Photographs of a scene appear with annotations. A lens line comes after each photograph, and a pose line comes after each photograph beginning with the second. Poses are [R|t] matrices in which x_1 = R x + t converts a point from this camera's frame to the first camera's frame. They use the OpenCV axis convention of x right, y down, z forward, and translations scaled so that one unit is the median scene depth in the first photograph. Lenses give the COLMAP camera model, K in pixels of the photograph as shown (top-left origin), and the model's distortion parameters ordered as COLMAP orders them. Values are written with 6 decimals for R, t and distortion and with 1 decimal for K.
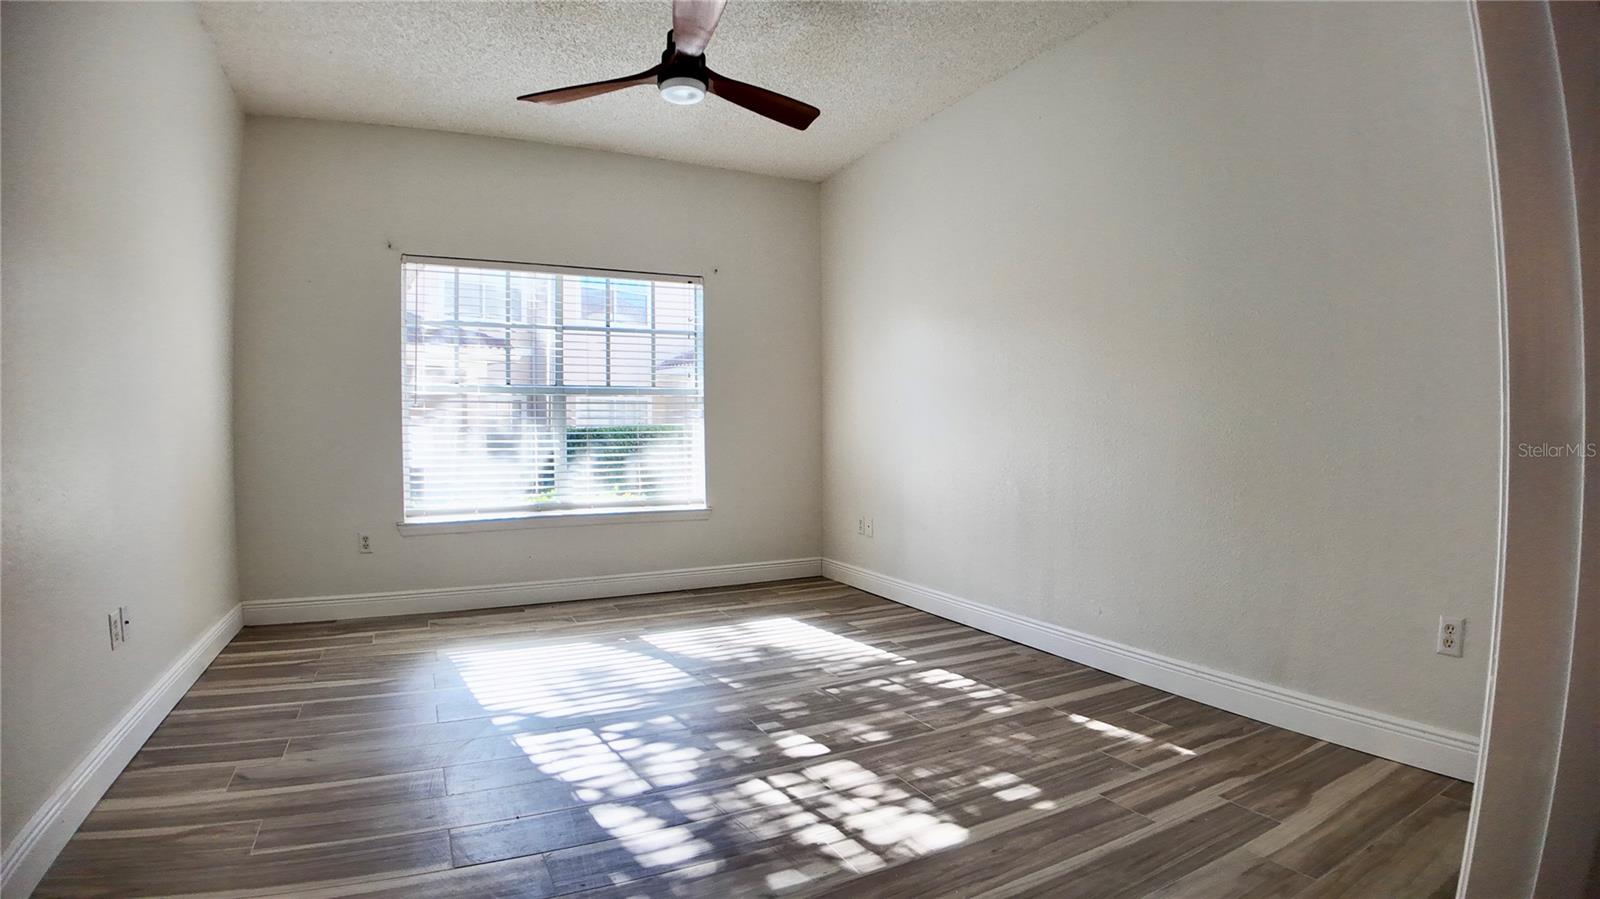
lens RADIAL K [[771.3, 0, 800.0], [0, 771.3, 449.5], [0, 0, 1]] dist [-0.110409, -0.013174]
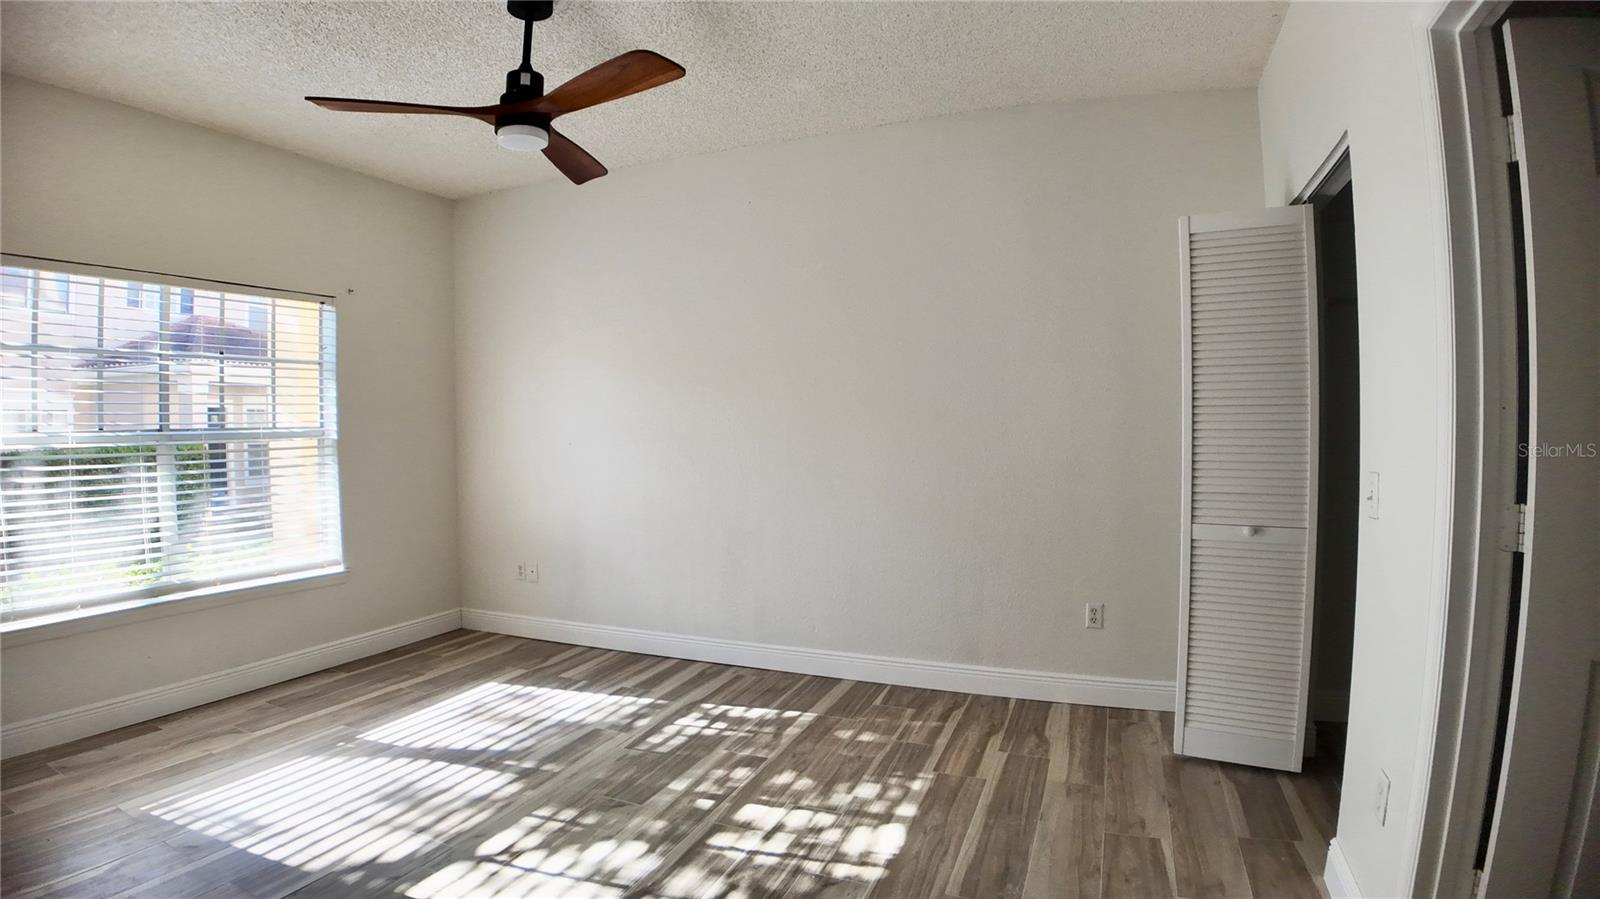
lens RADIAL K [[771.3, 0, 800.0], [0, 771.3, 449.5], [0, 0, 1]] dist [-0.110409, -0.013174]
pose [[0.758277, -0.022484, 0.651545, -0.361358], [0.020599, 0.999732, 0.010525, -0.074367], [-0.651607, 0.005440, 0.758537, 0.068495]]
